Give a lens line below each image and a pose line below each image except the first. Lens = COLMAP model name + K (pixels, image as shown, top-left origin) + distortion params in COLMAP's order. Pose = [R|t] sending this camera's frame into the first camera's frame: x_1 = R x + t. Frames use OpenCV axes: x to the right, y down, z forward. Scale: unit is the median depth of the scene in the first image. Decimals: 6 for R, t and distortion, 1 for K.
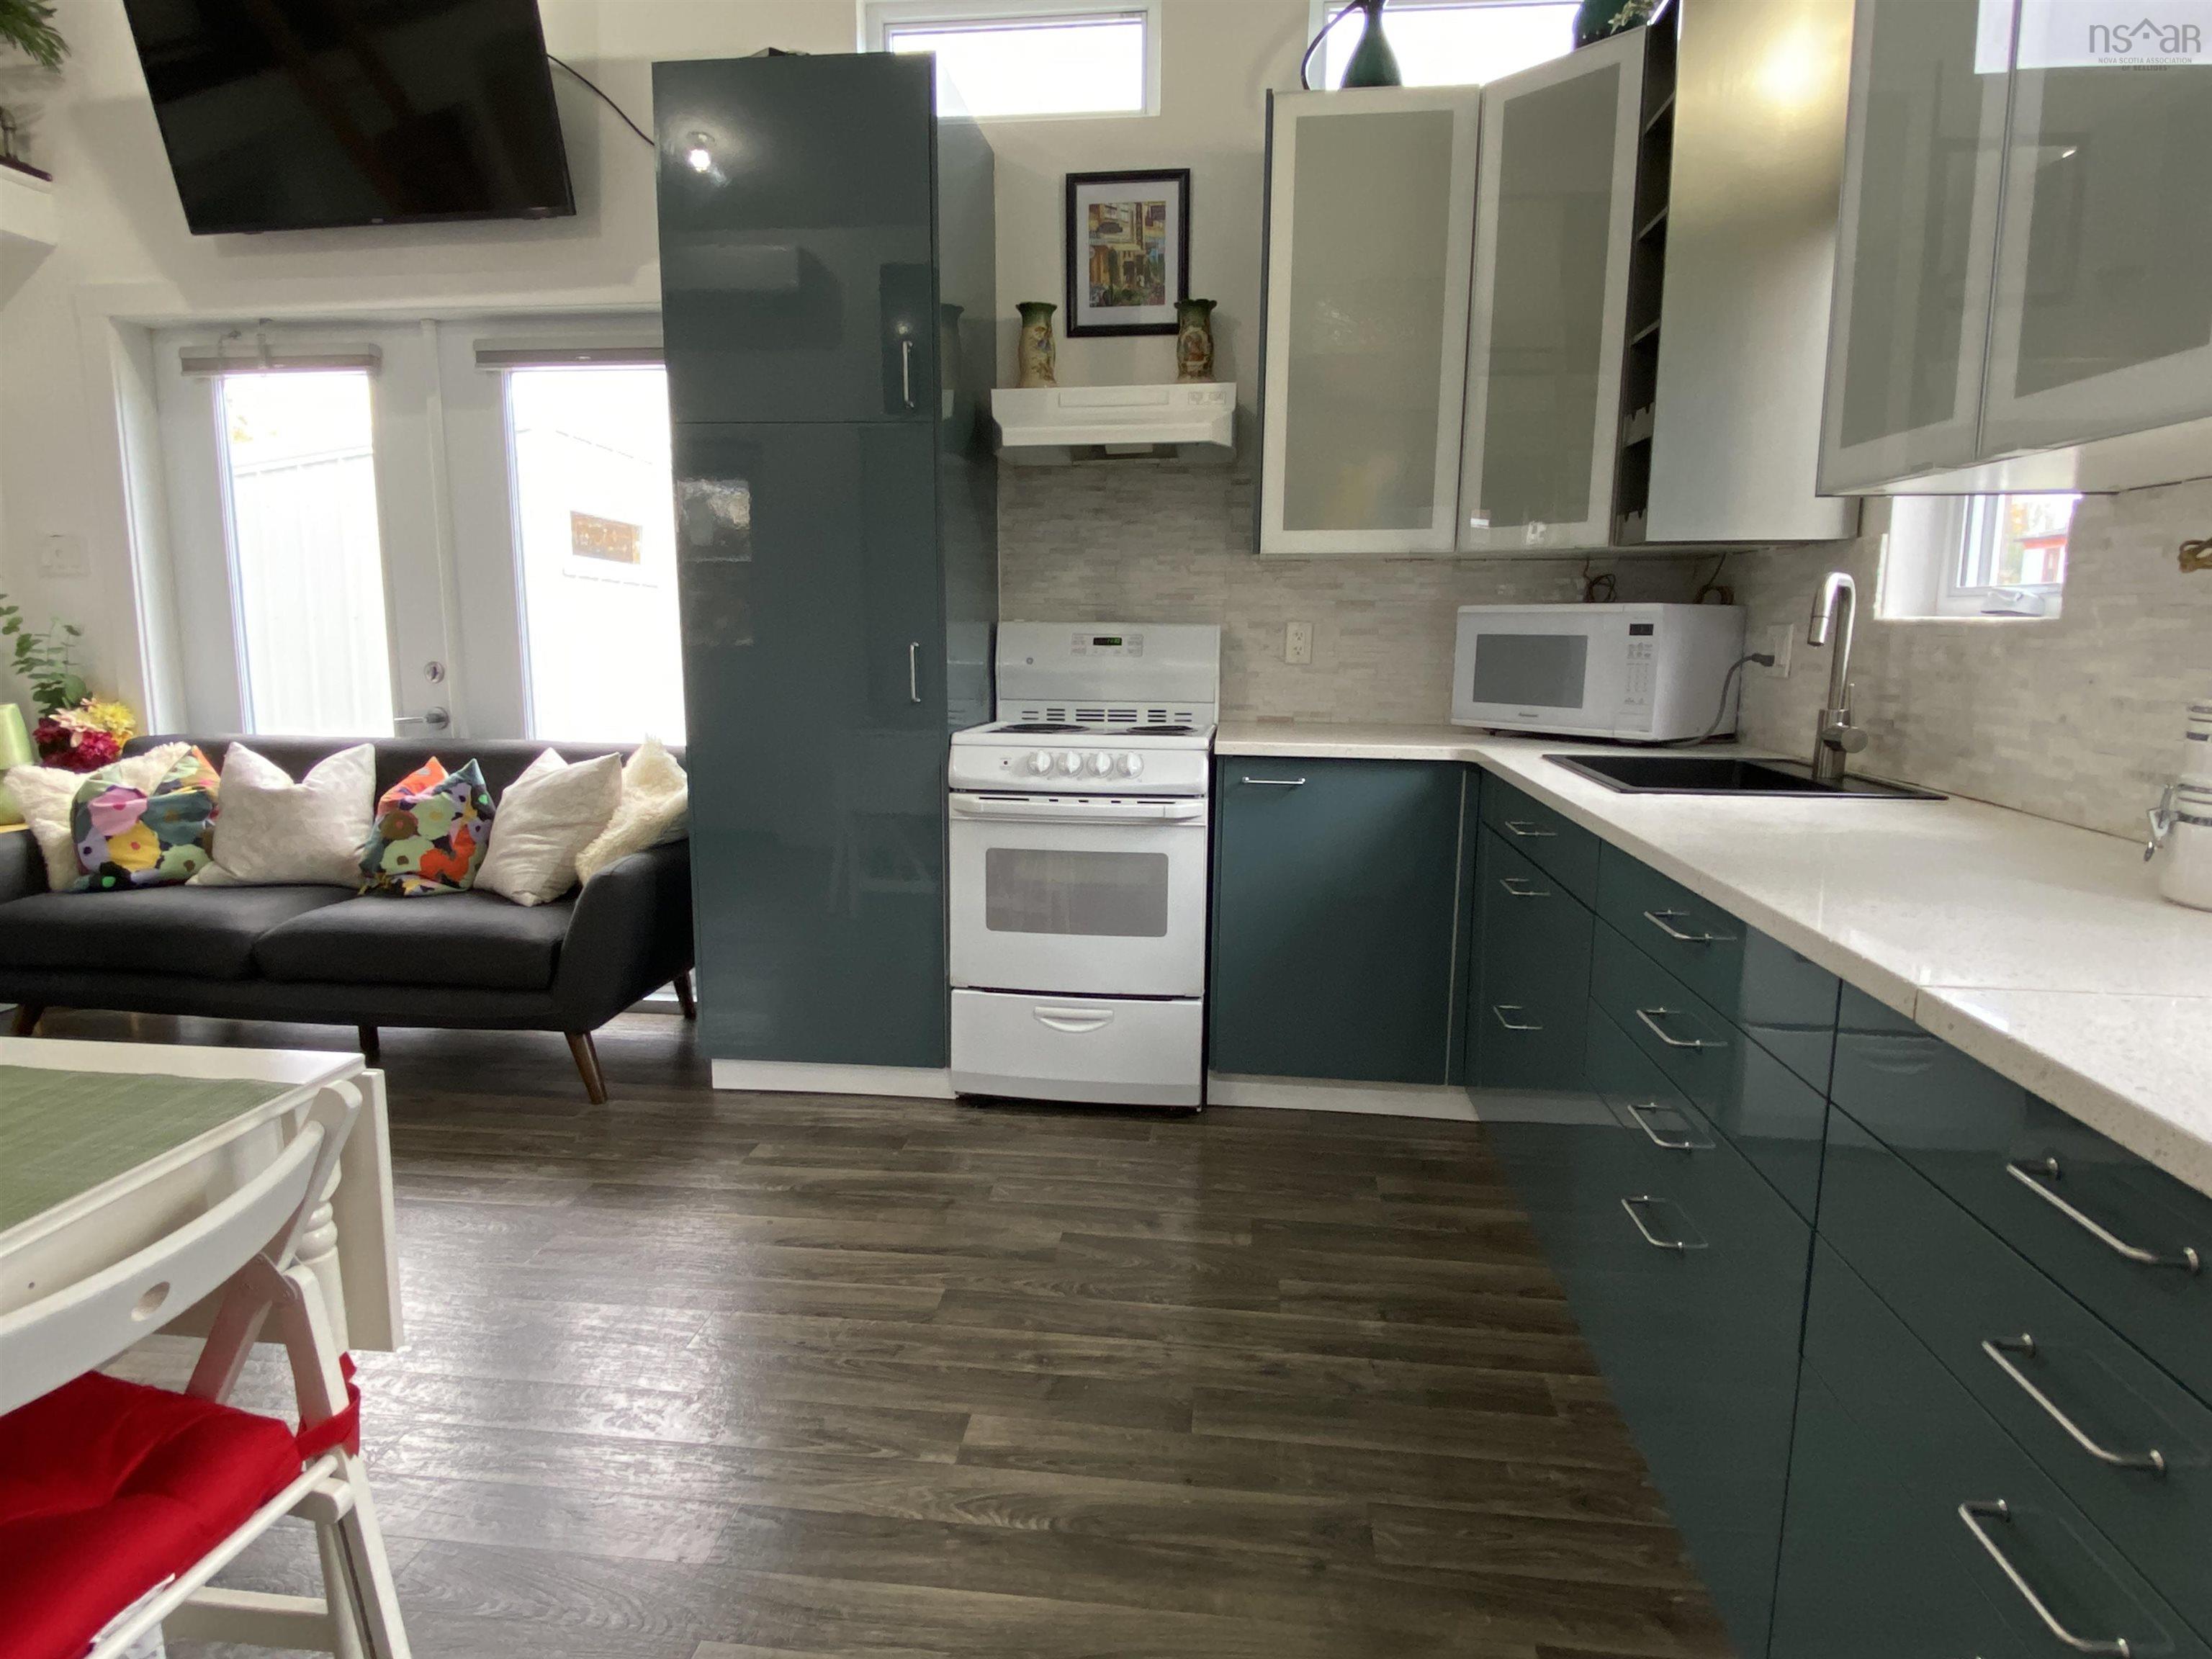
lens RADIAL K [[1268.5, 0, 1099.6], [0, 1268.5, 828.5], [0, 0, 1]] dist [0.041290, -0.041239]
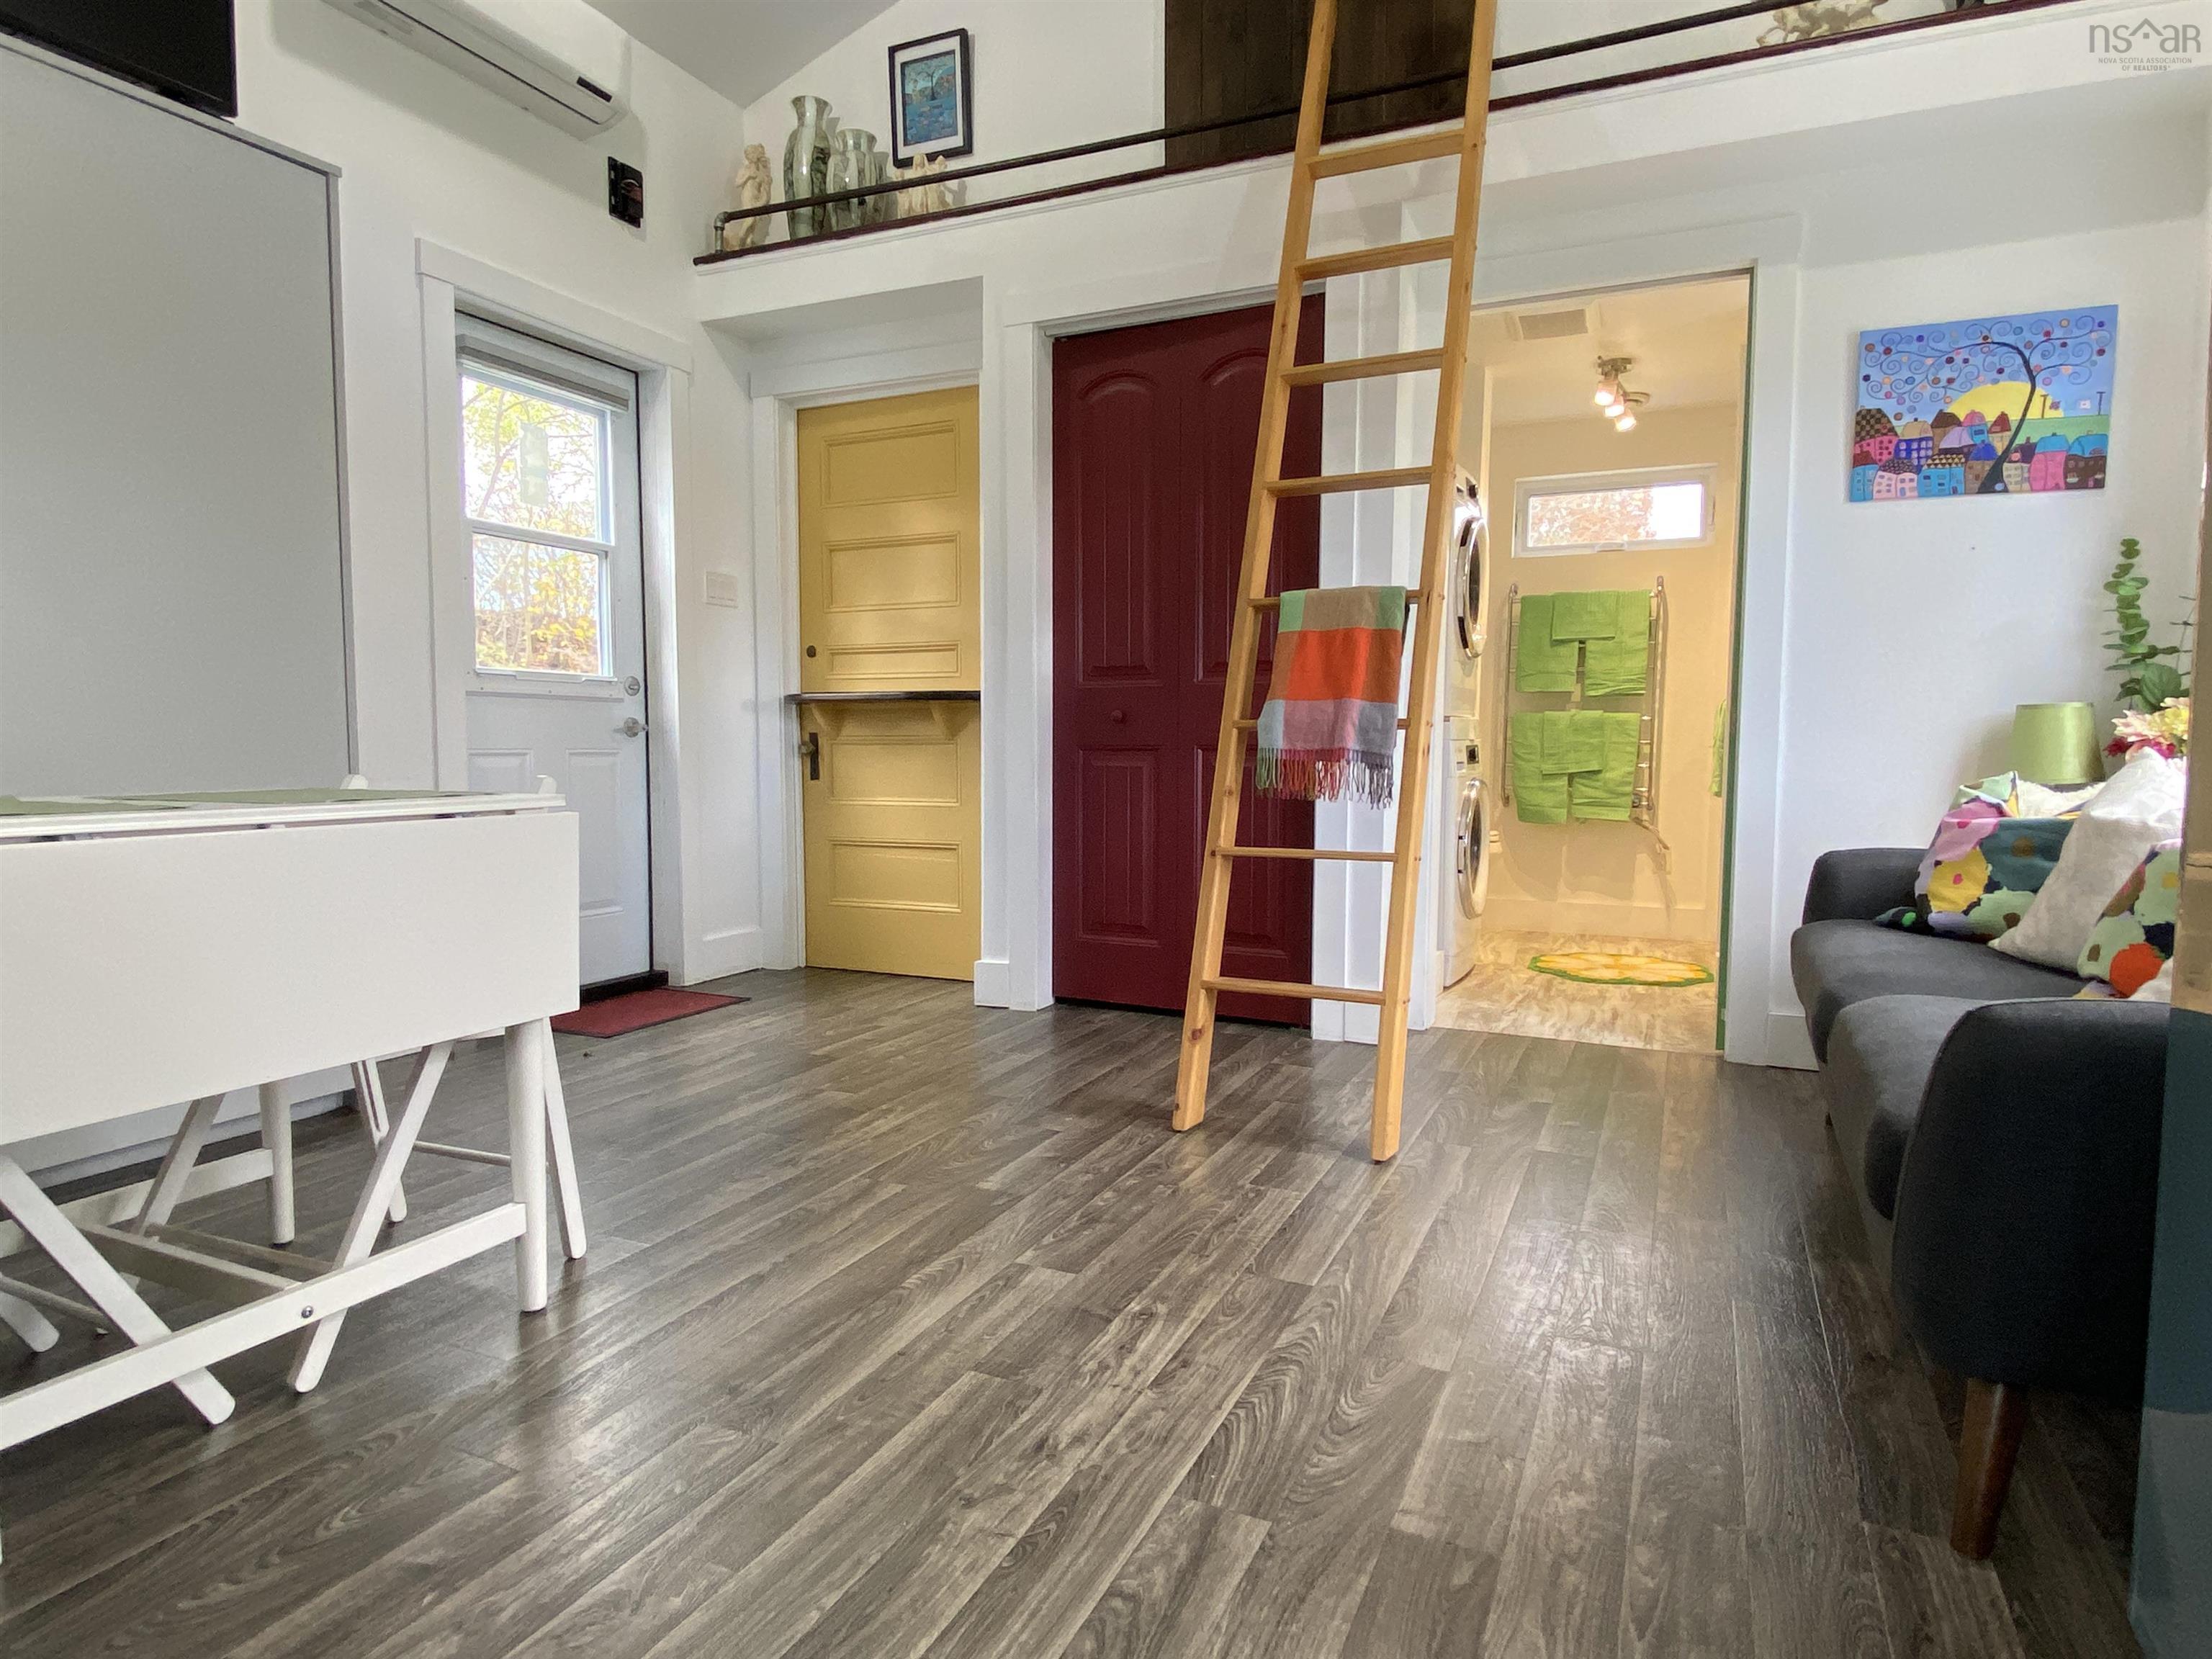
lens RADIAL K [[1268.5, 0, 1104.3], [0, 1268.5, 829.0], [0, 0, 1]] dist [0.041290, -0.041239]
pose [[-0.314002, 0.059883, -0.947532, 0.078436], [-0.154788, 0.981427, 0.113321, -0.021599], [0.936719, 0.182250, -0.298901, 0.766285]]
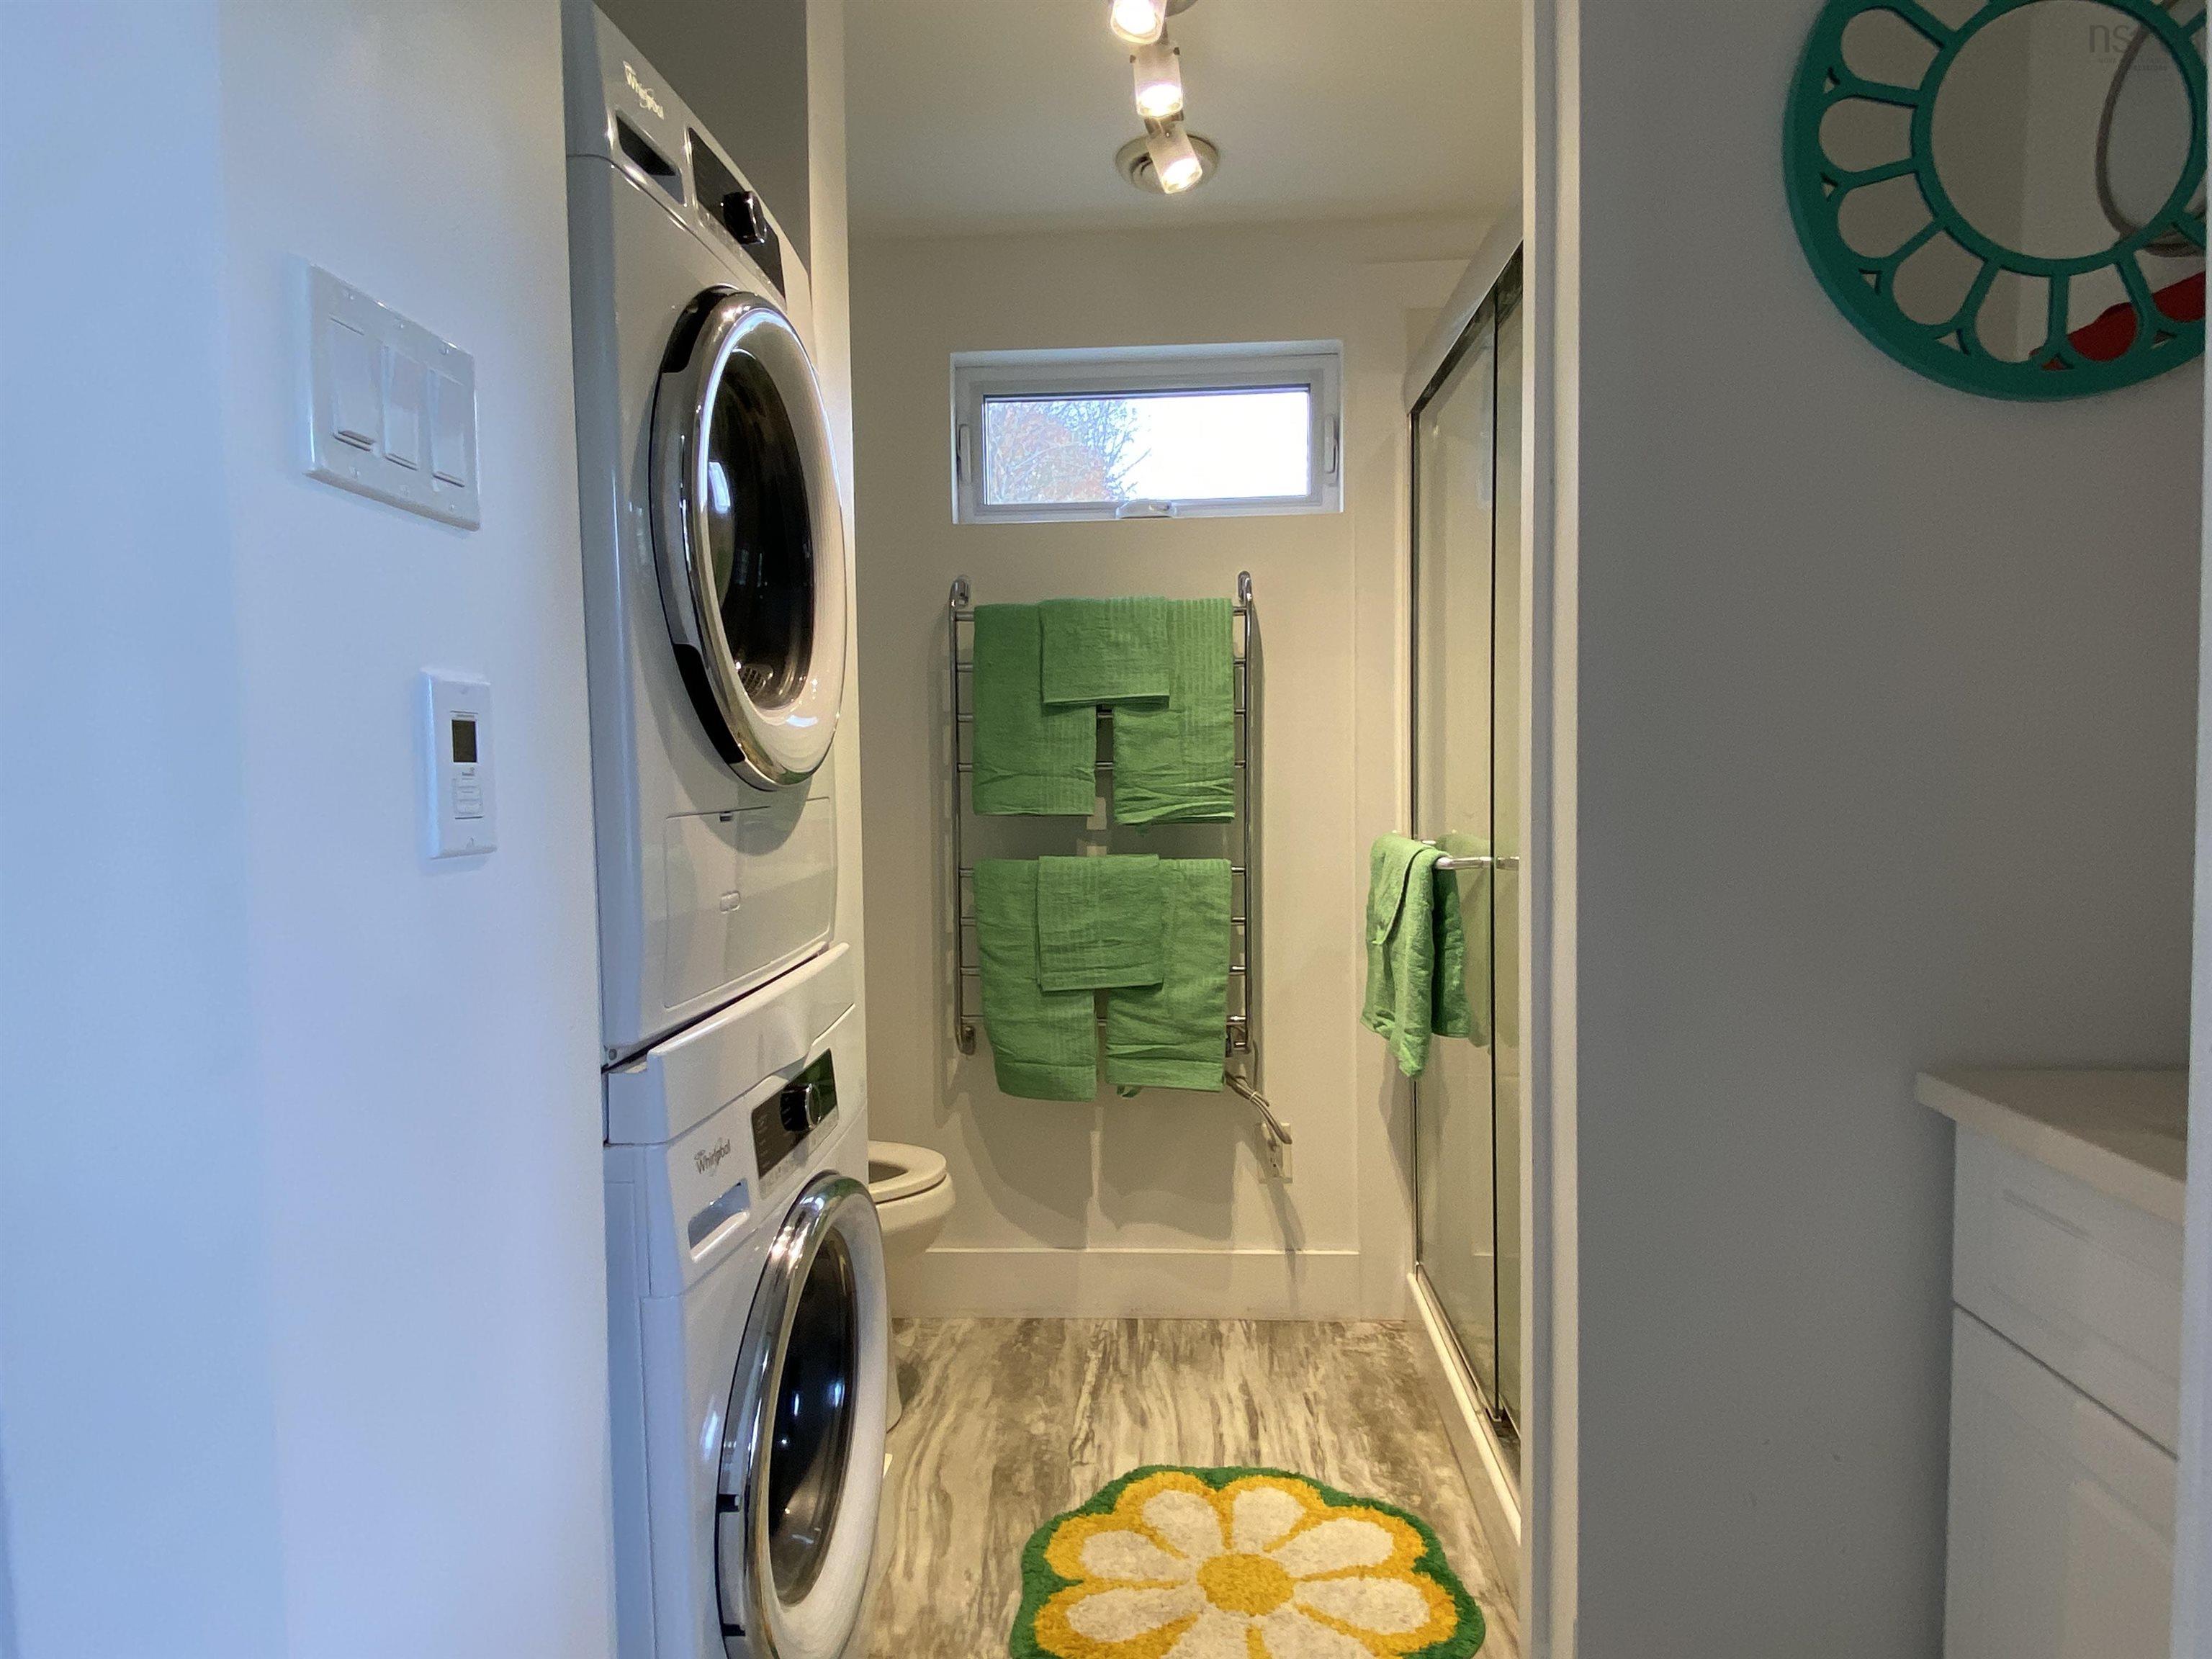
lens RADIAL K [[1268.5, 0, 1113.0], [0, 1268.5, 866.3], [0, 0, 1]] dist [0.041290, -0.041239]
pose [[0.055078, 0.070839, -0.995966, -0.916843], [-0.130644, 0.989416, 0.063149, -0.120795], [0.989898, 0.126638, 0.063750, 0.776284]]
